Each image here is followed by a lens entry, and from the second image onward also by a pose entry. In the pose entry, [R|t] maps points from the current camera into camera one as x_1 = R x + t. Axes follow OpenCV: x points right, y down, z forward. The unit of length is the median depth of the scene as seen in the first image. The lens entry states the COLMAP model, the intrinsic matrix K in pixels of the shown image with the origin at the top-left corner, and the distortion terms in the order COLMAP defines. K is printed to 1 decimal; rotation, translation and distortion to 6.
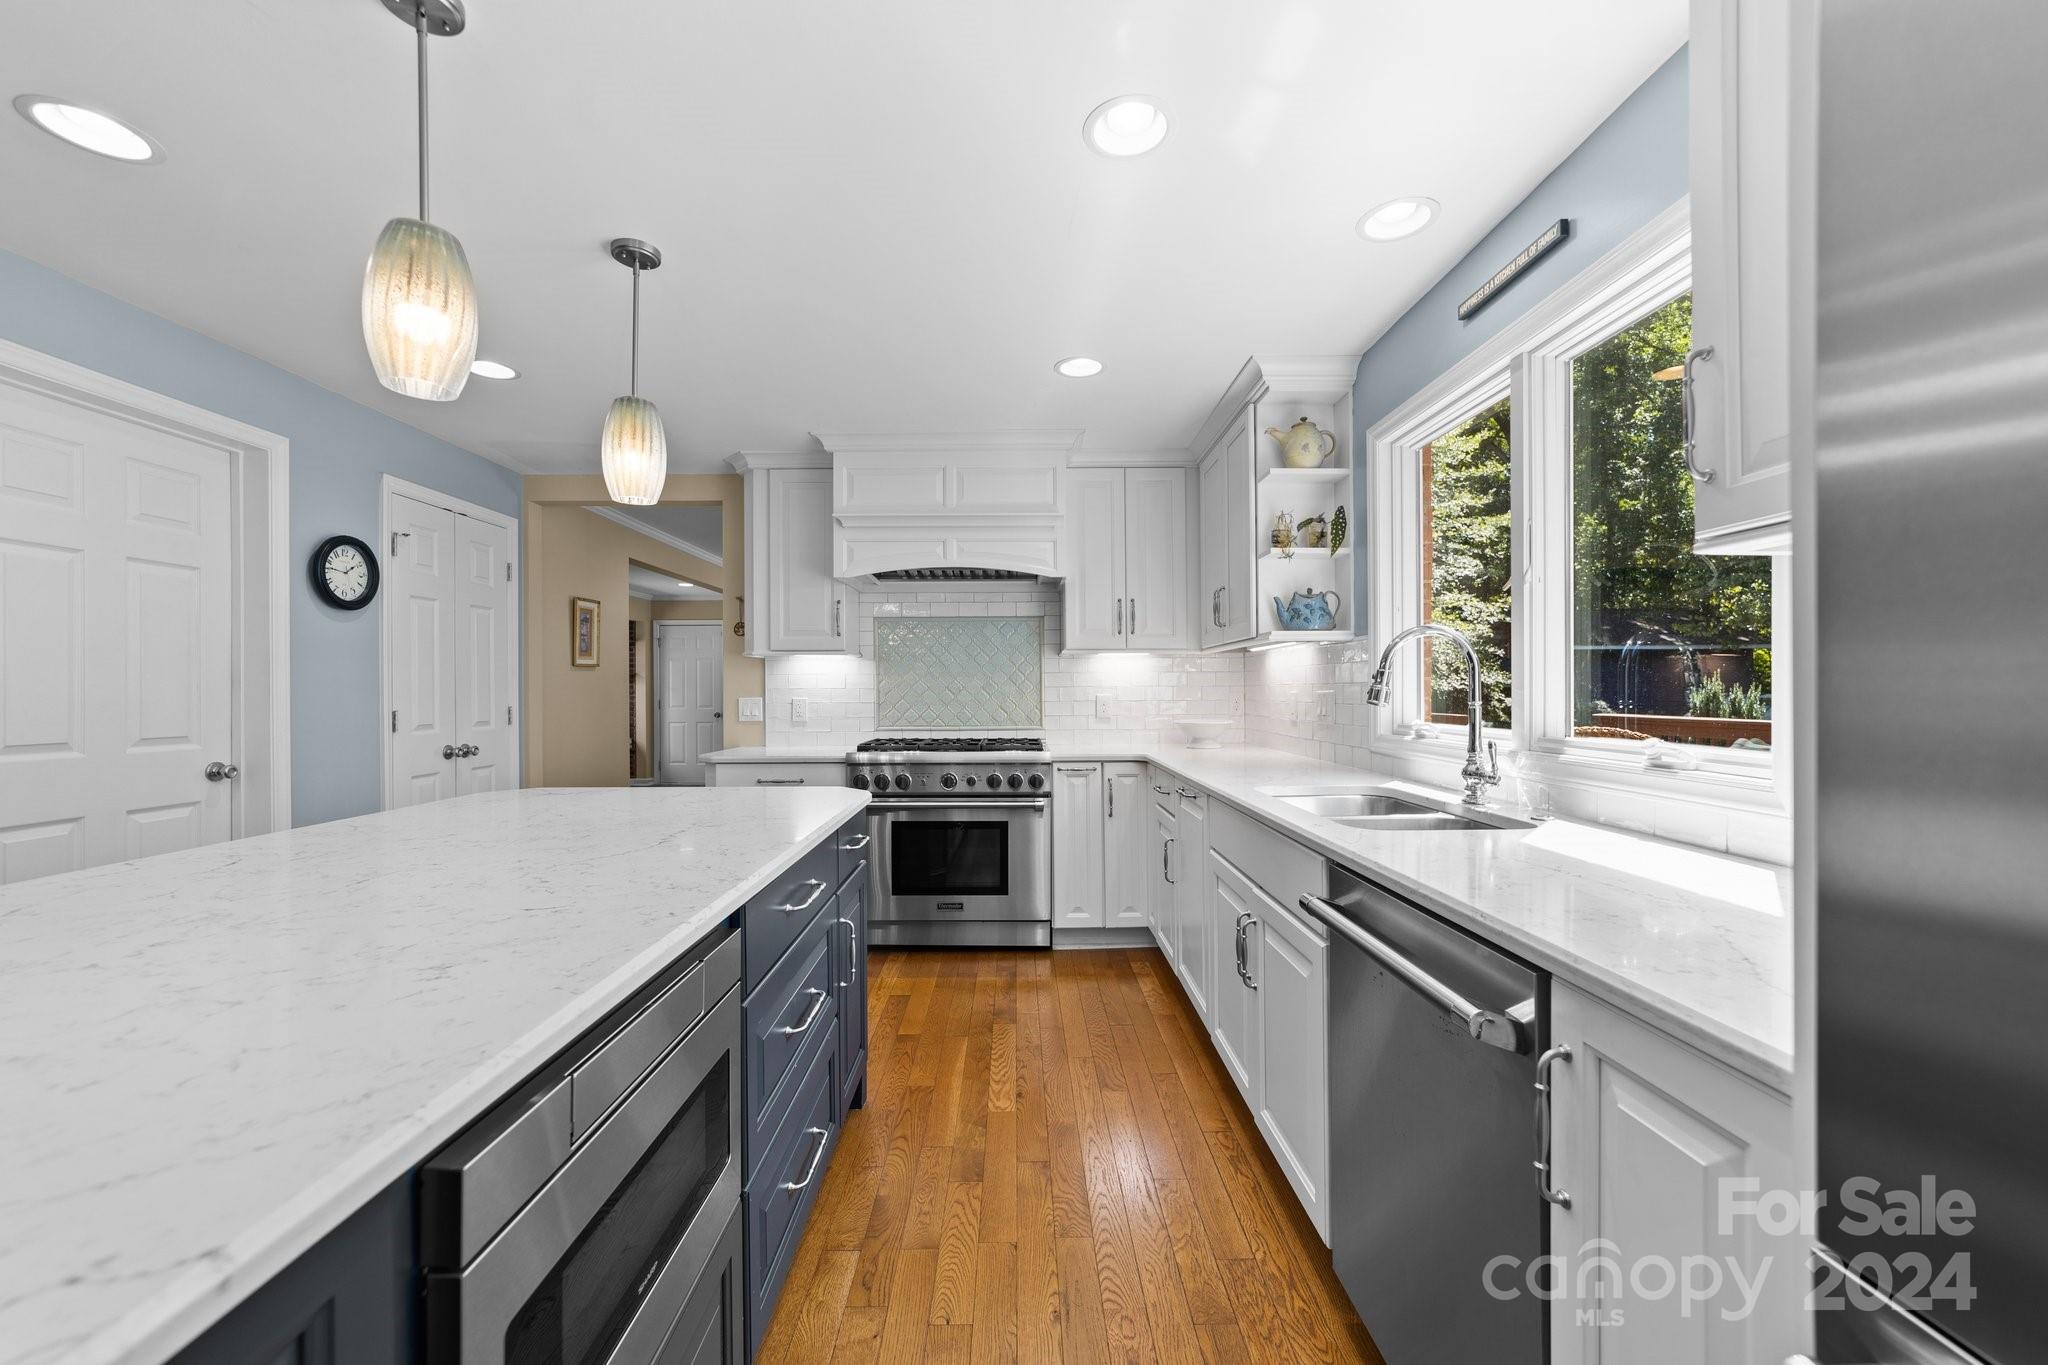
lens RADIAL K [[794.4, 0, 1024.4], [0, 794.4, 689.3], [0, 0, 1]] dist [-0.011214, 0.006237]
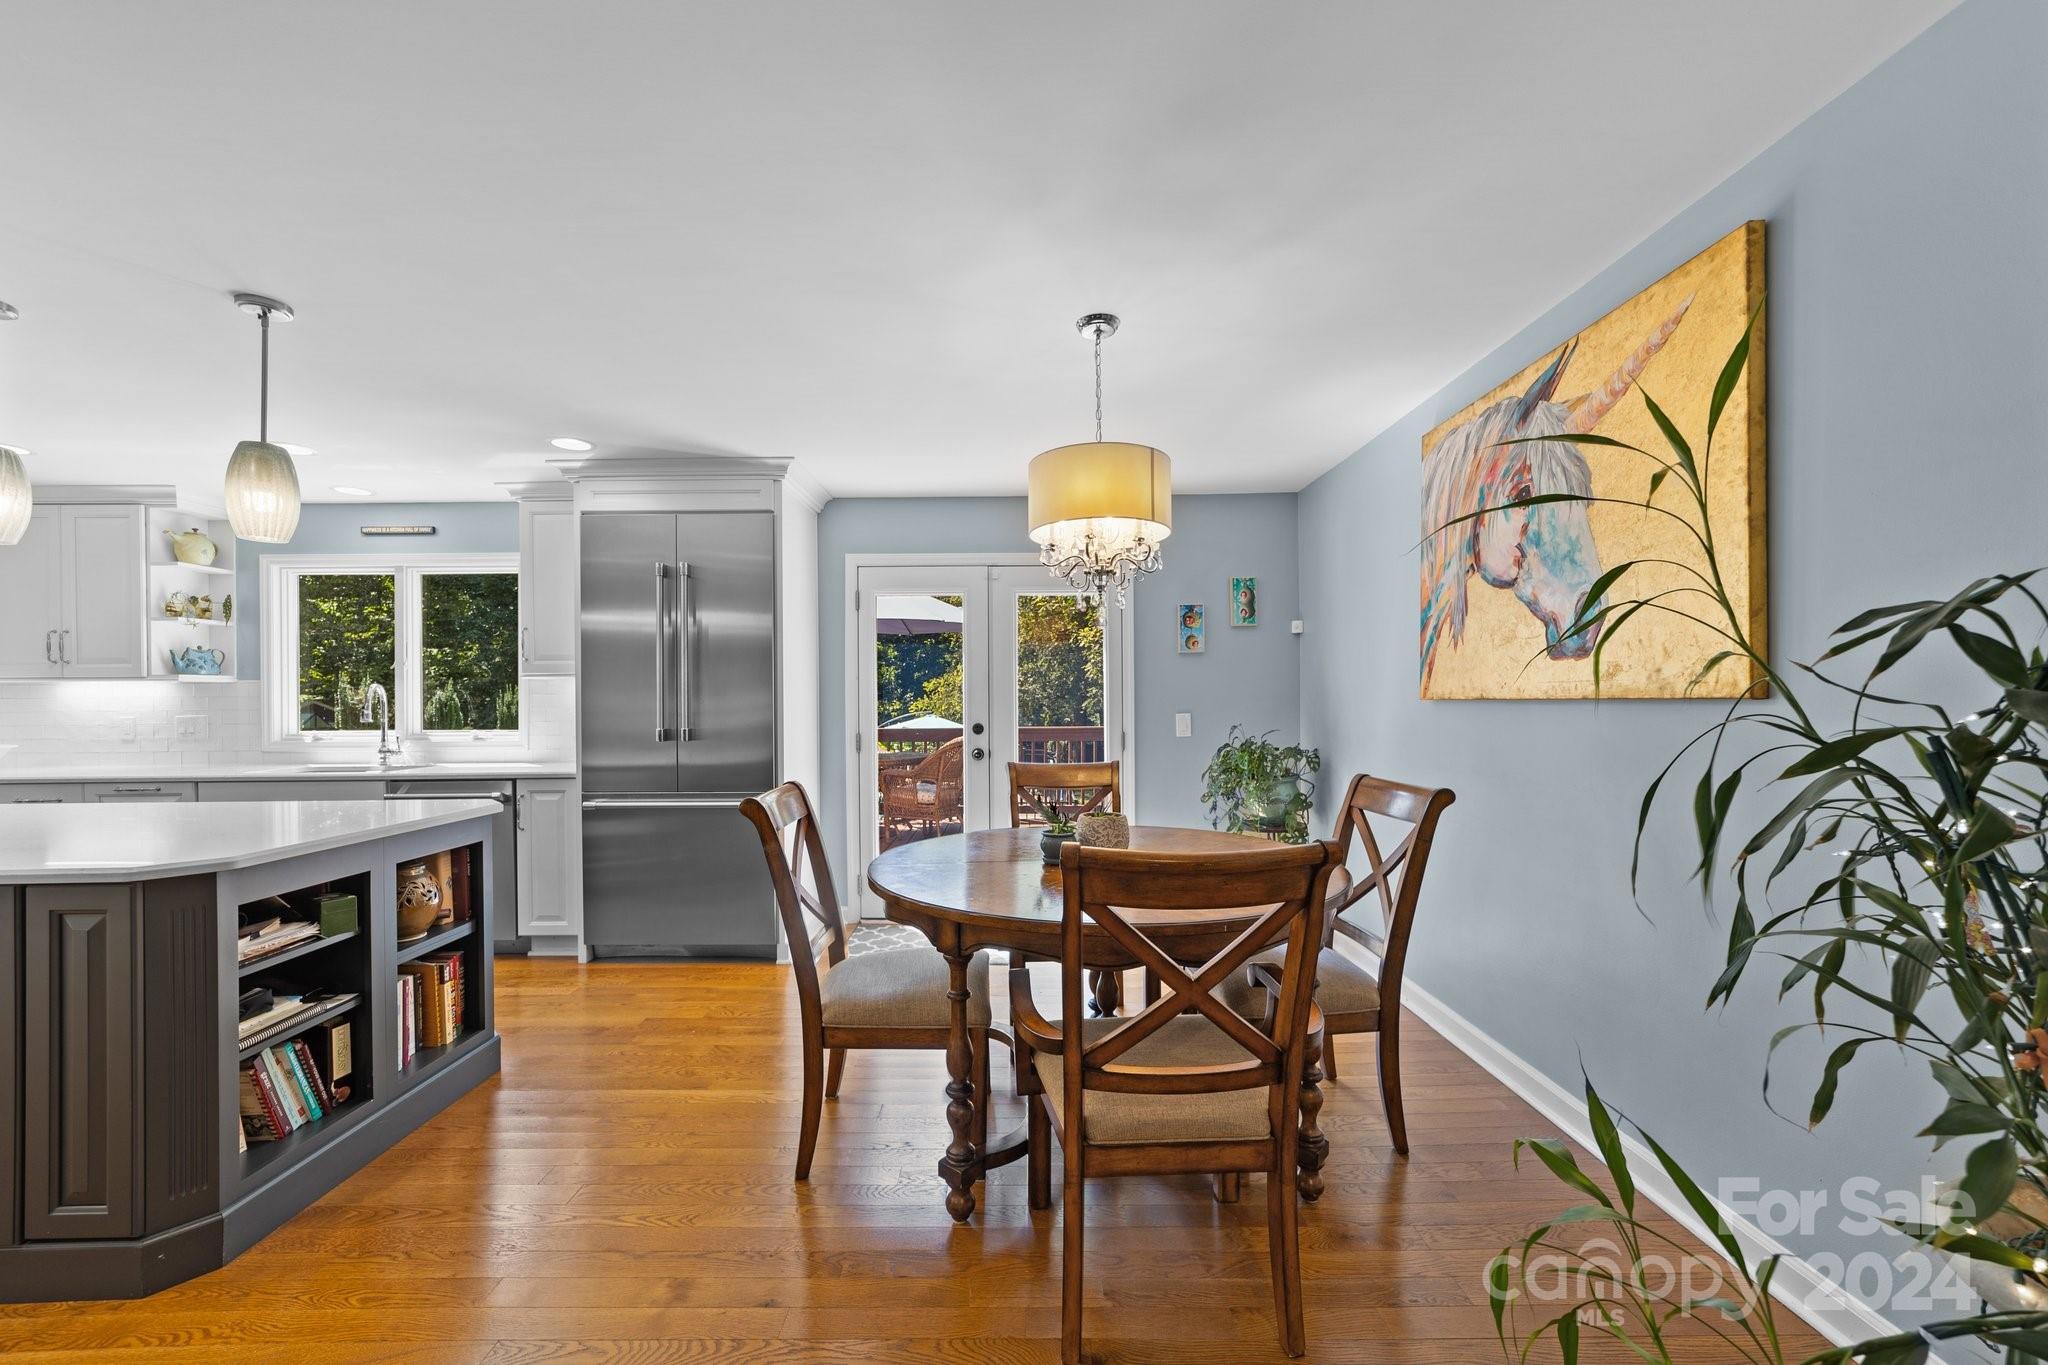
lens RADIAL K [[794.4, 0, 1014.9], [0, 794.4, 698.6], [0, 0, 1]] dist [-0.011214, 0.006237]
pose [[0.019172, 0.005212, 0.999803, -0.880913], [0.007278, 0.999959, -0.005353, -0.008603], [-0.999790, 0.007379, 0.019133, -0.439976]]
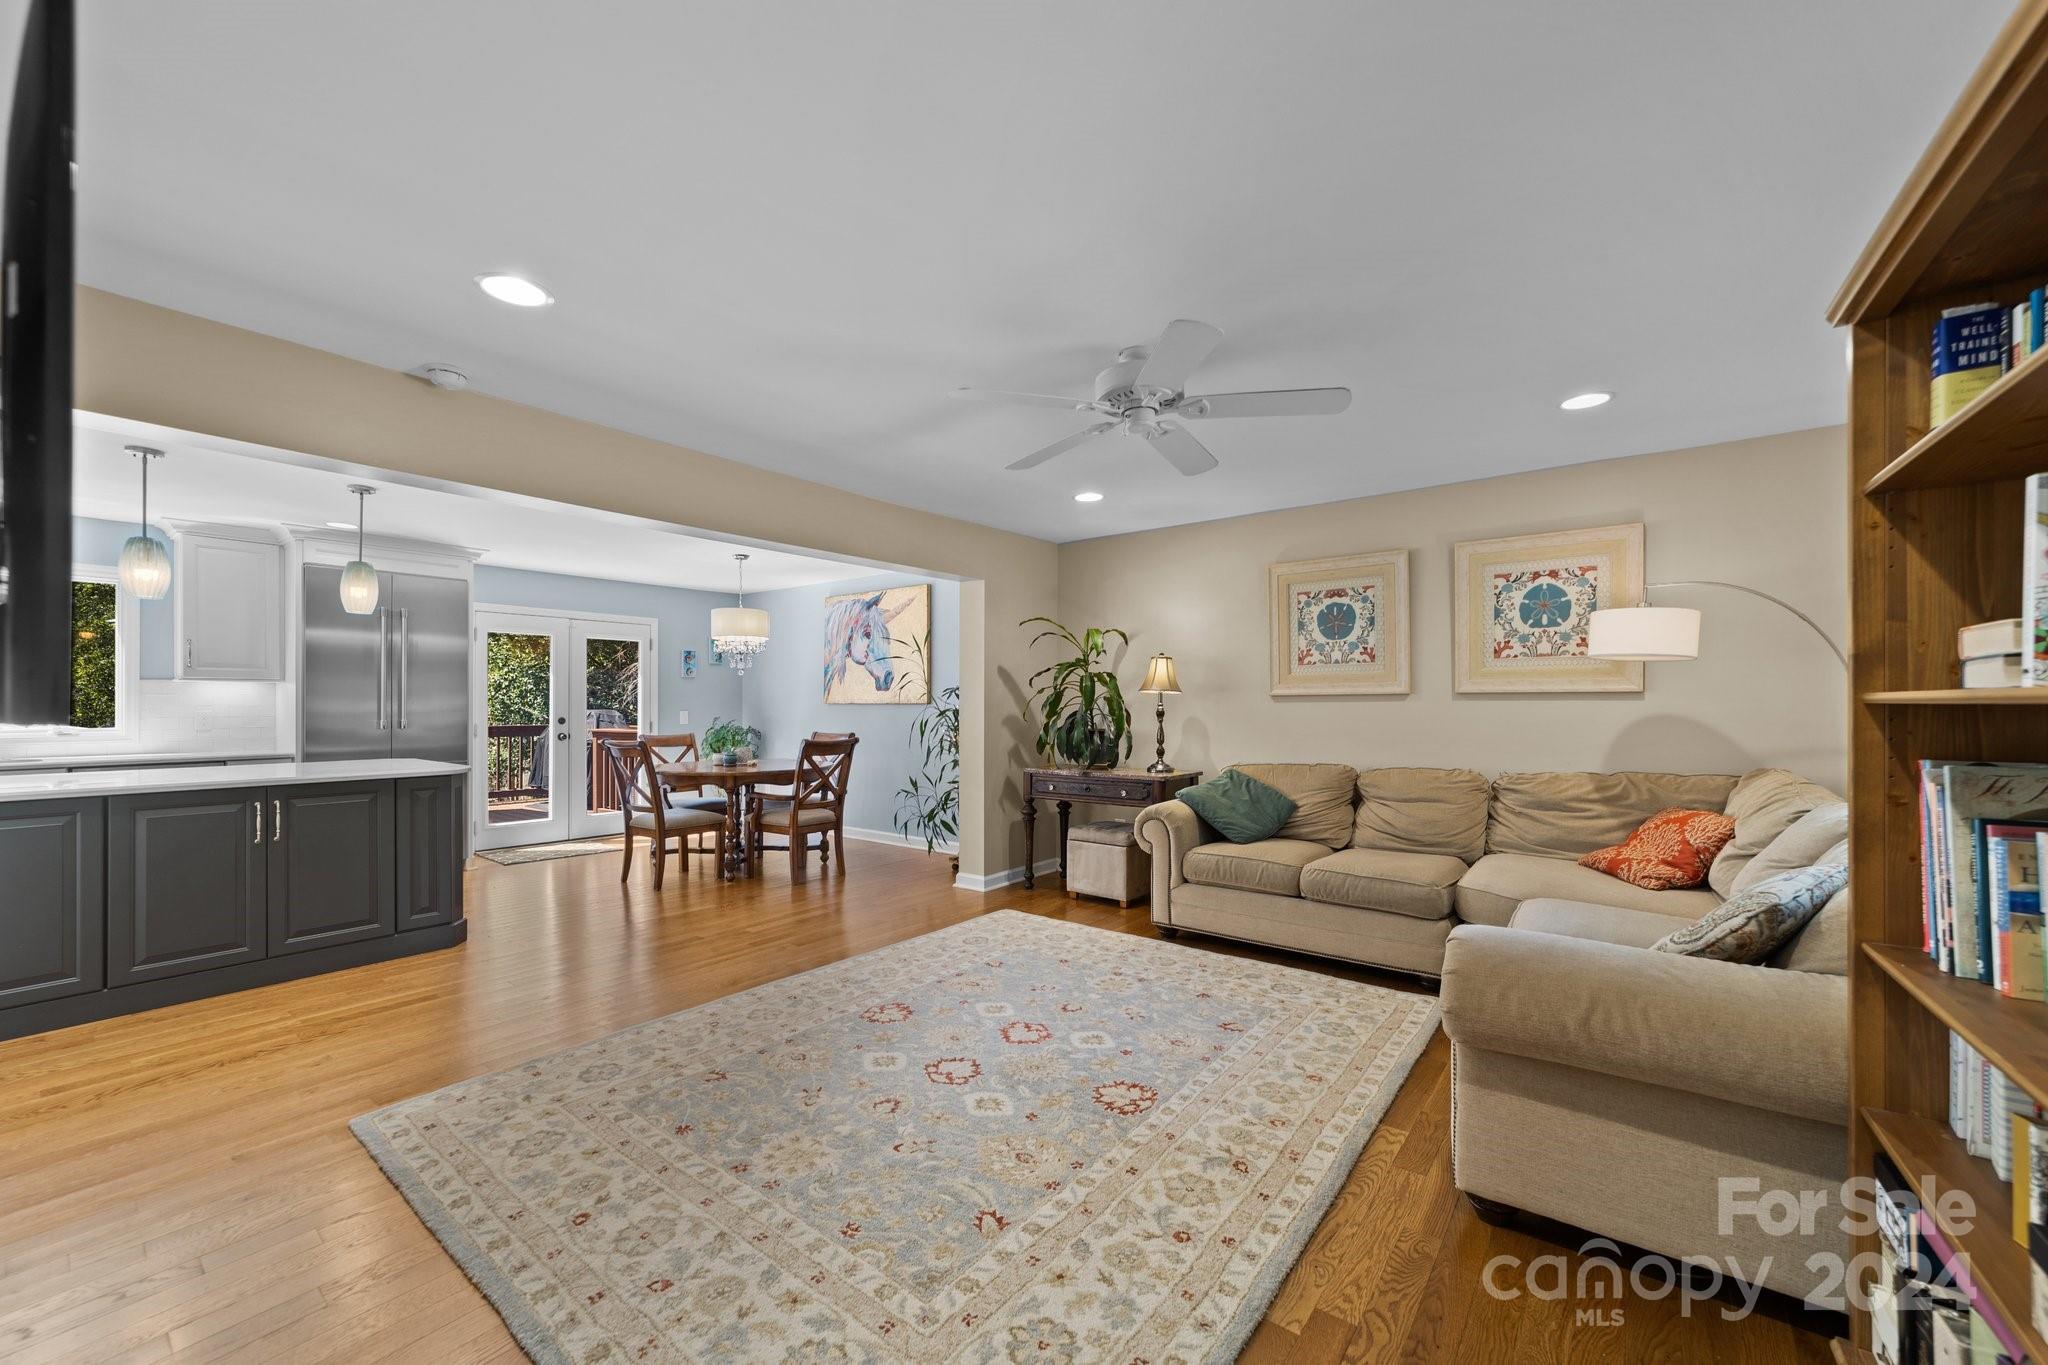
lens RADIAL K [[794.4, 0, 1018.7], [0, 794.4, 700.2], [0, 0, 1]] dist [-0.011214, 0.006237]
pose [[-0.776965, 0.006139, 0.629514, -1.748501], [0.002581, 0.999975, -0.006566, -0.003563], [-0.629539, -0.003476, -0.776961, 0.448783]]
